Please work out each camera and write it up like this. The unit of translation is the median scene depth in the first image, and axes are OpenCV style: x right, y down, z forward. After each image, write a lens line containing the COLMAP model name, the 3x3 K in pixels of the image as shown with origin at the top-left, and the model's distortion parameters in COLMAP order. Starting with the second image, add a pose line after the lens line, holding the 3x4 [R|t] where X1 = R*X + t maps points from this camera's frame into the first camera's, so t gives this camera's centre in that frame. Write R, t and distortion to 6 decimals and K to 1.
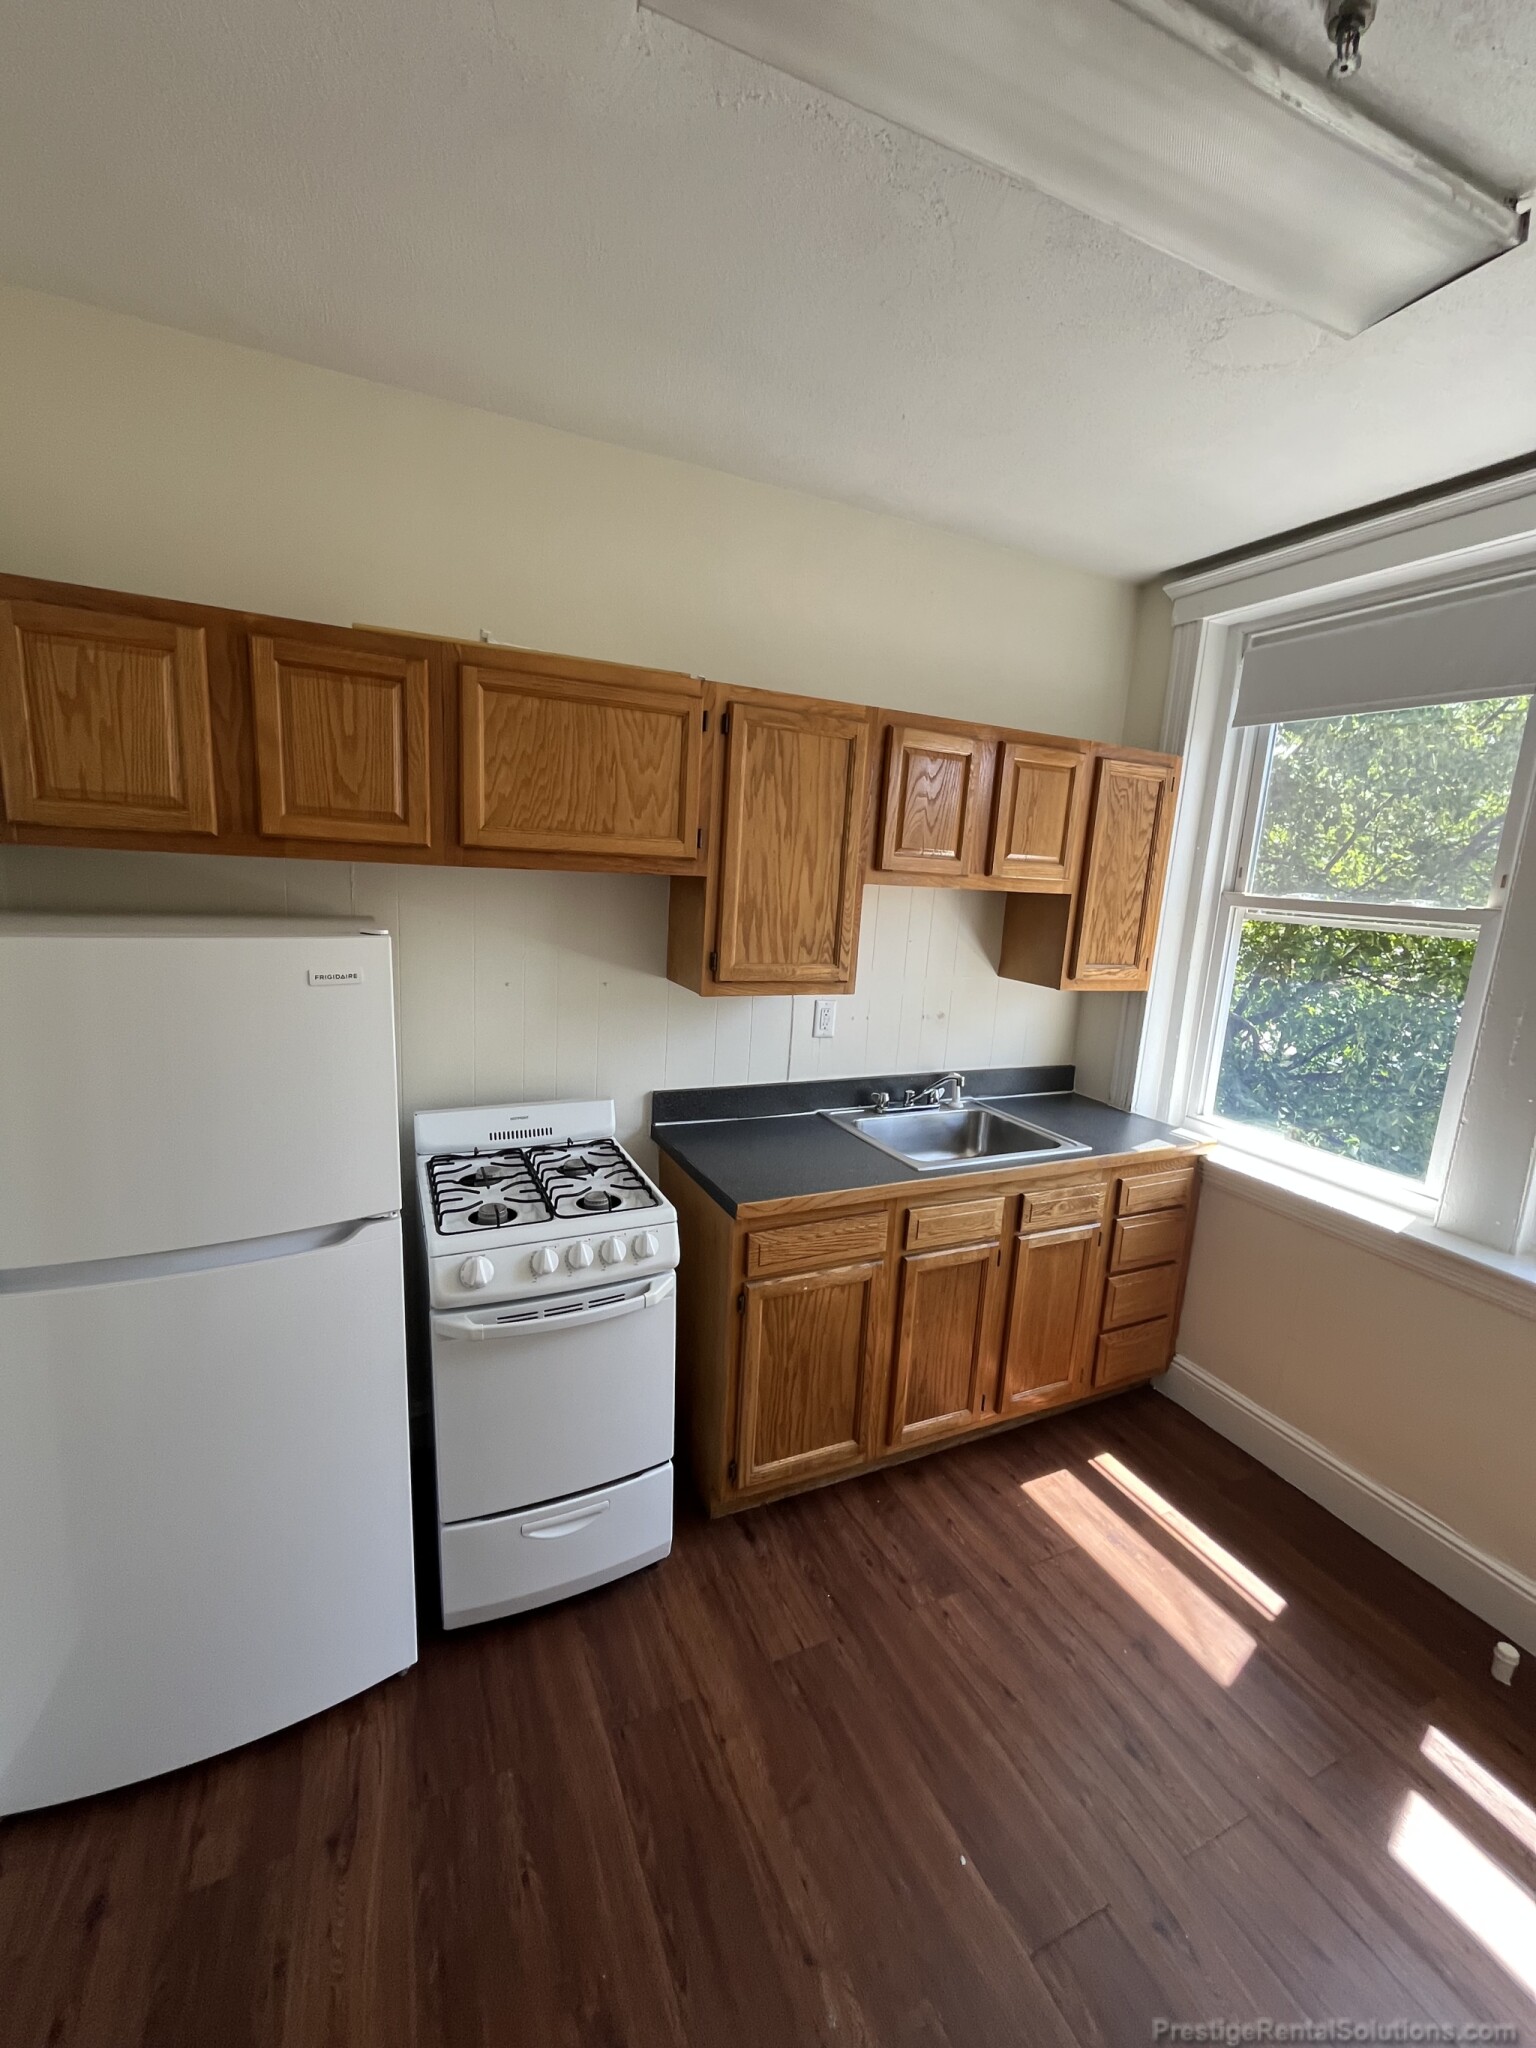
lens RADIAL K [[829.0, 0, 768.1], [0, 829.0, 1030.7], [0, 0, 1]] dist [-0.007901, -0.000085]
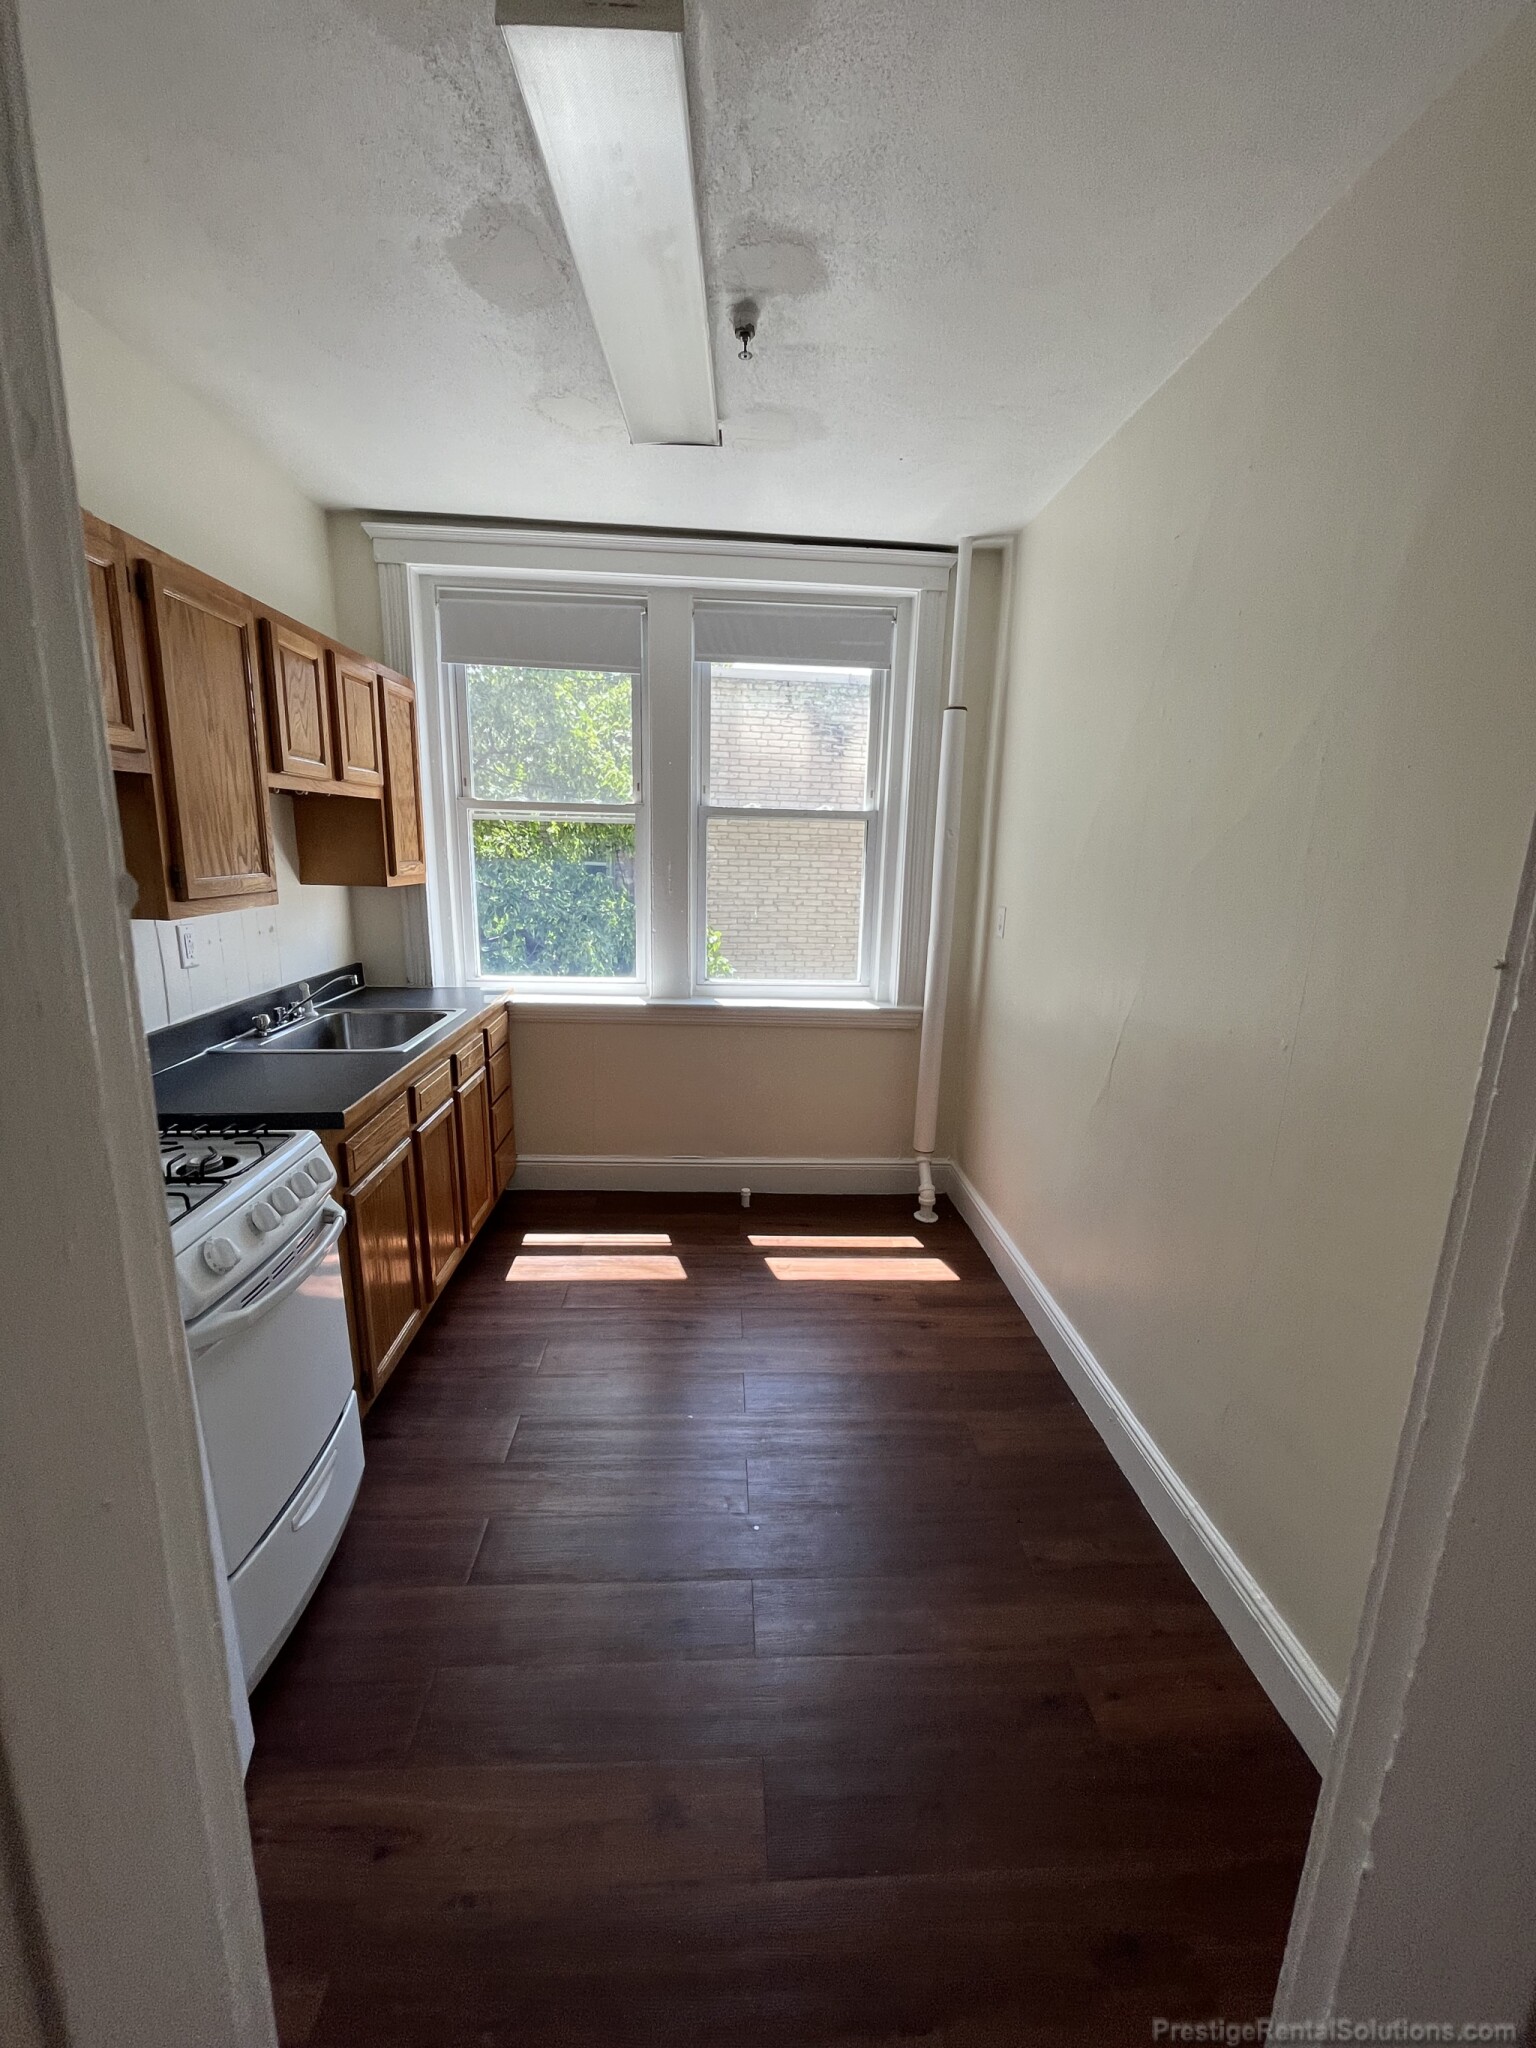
lens RADIAL K [[829.0, 0, 767.3], [0, 829.0, 1033.5], [0, 0, 1]] dist [-0.007901, -0.000085]
pose [[0.370711, -0.258539, 0.892037, -0.621866], [0.177919, 0.962453, 0.205008, 0.005613], [-0.911547, 0.082711, 0.402791, 0.114183]]
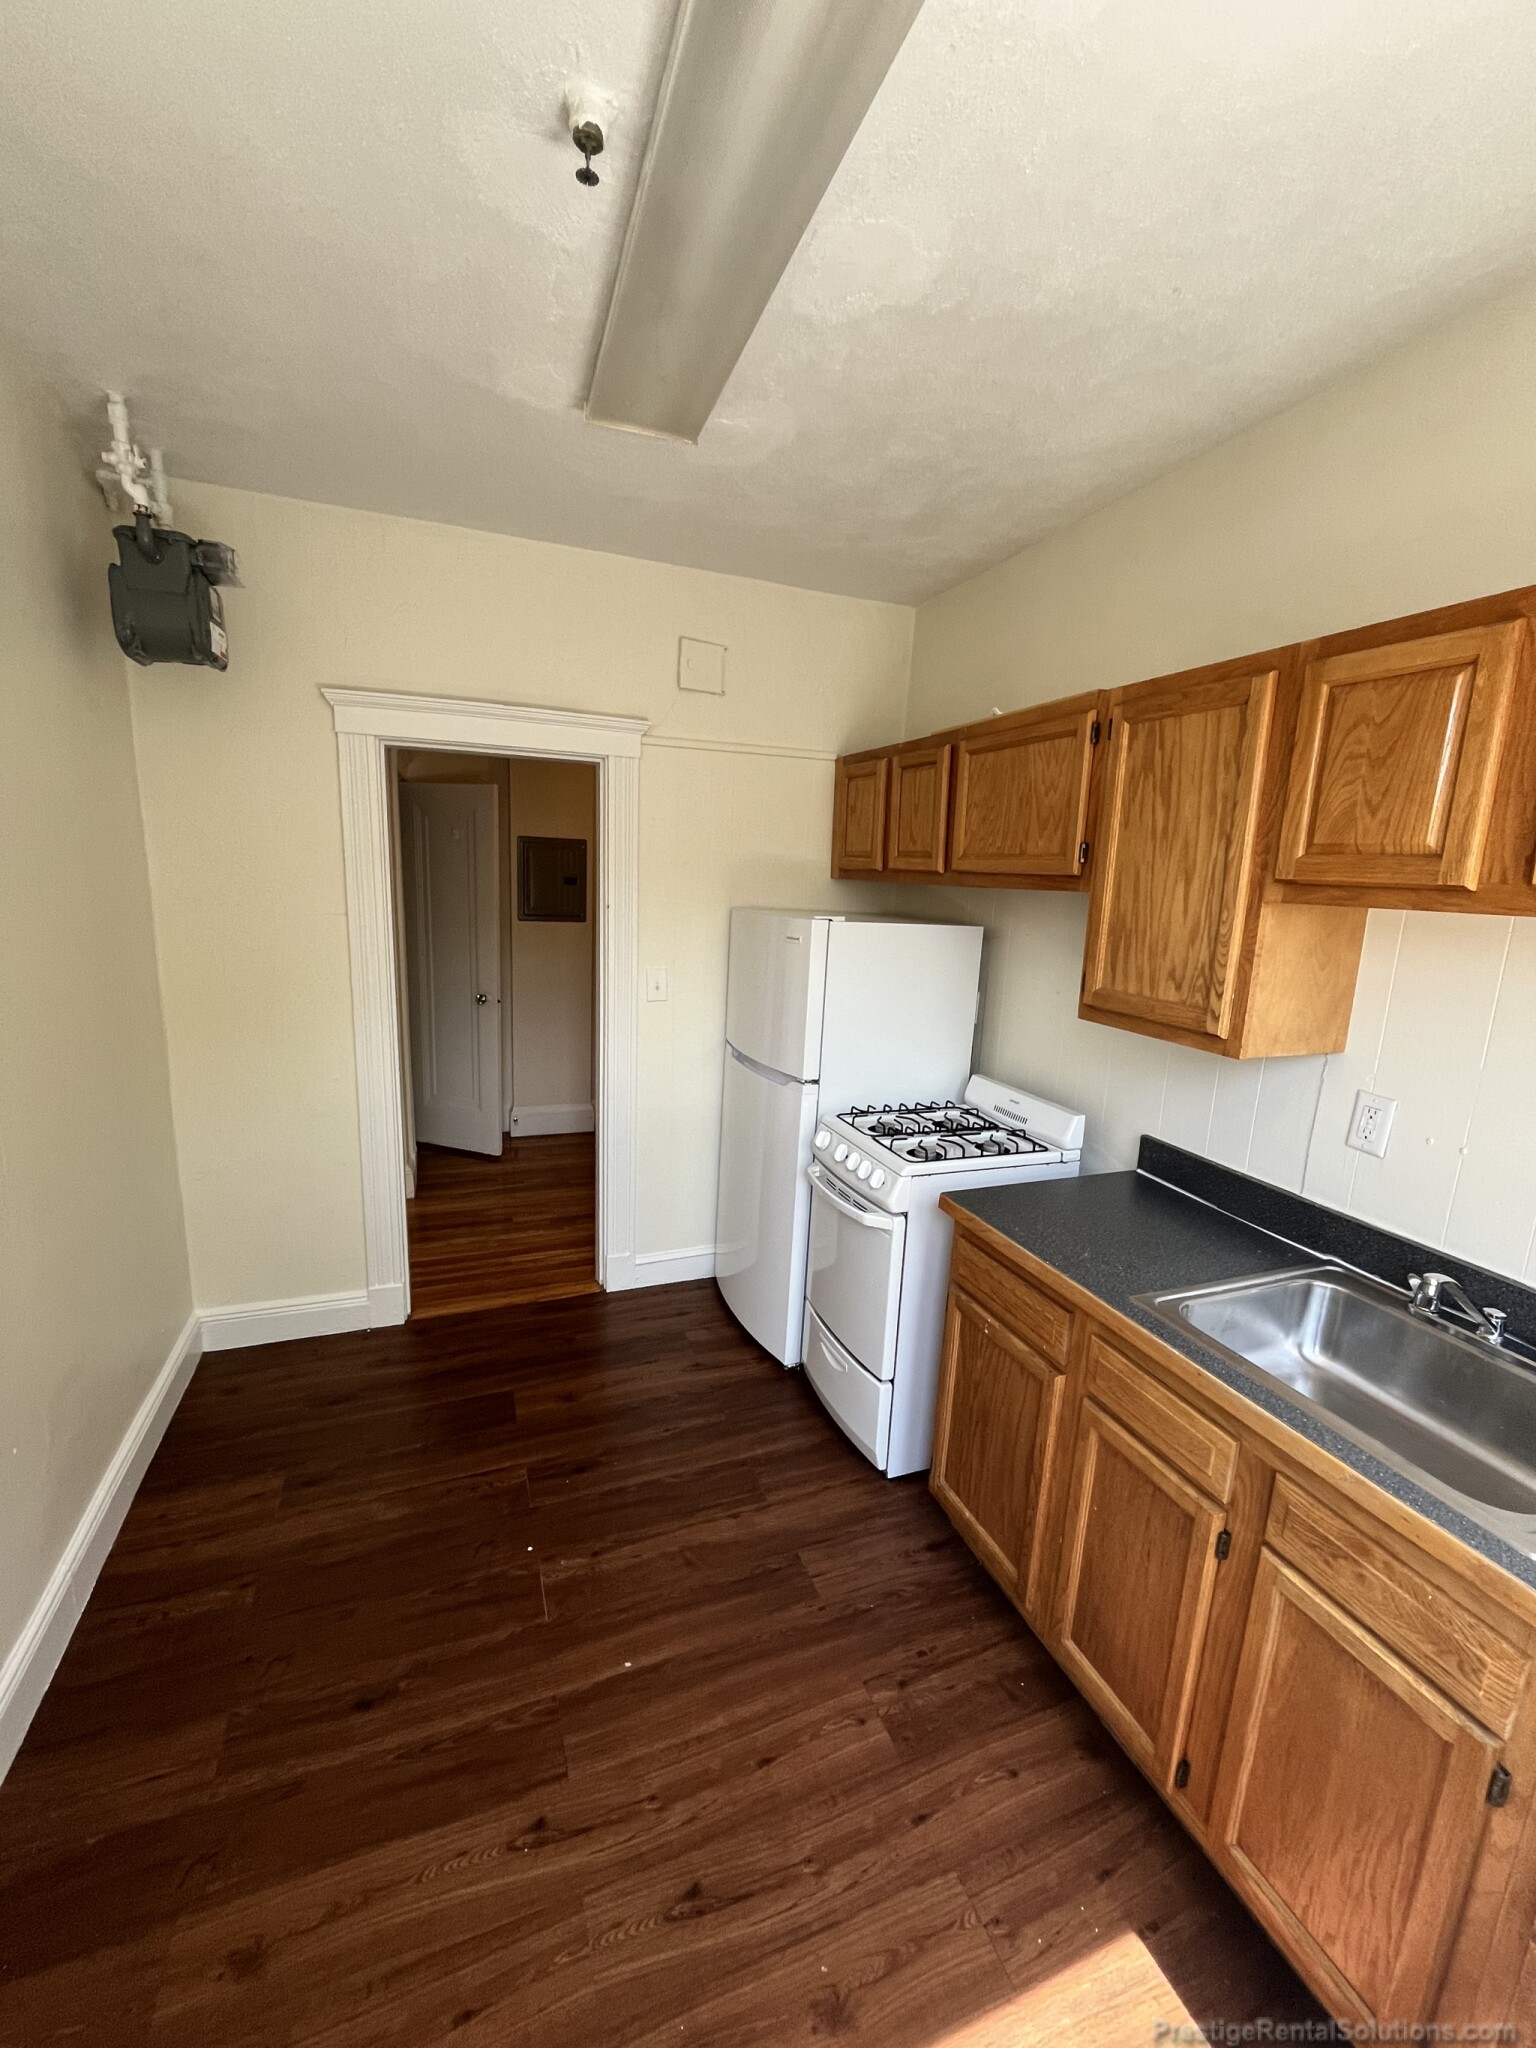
lens RADIAL K [[829.0, 0, 766.2], [0, 829.0, 1026.2], [0, 0, 1]] dist [-0.007901, -0.000085]
pose [[-0.067395, 0.131485, -0.989025, 0.874735], [-0.229025, 0.962770, 0.143601, -0.085717], [0.971085, 0.236189, -0.034773, 0.678344]]
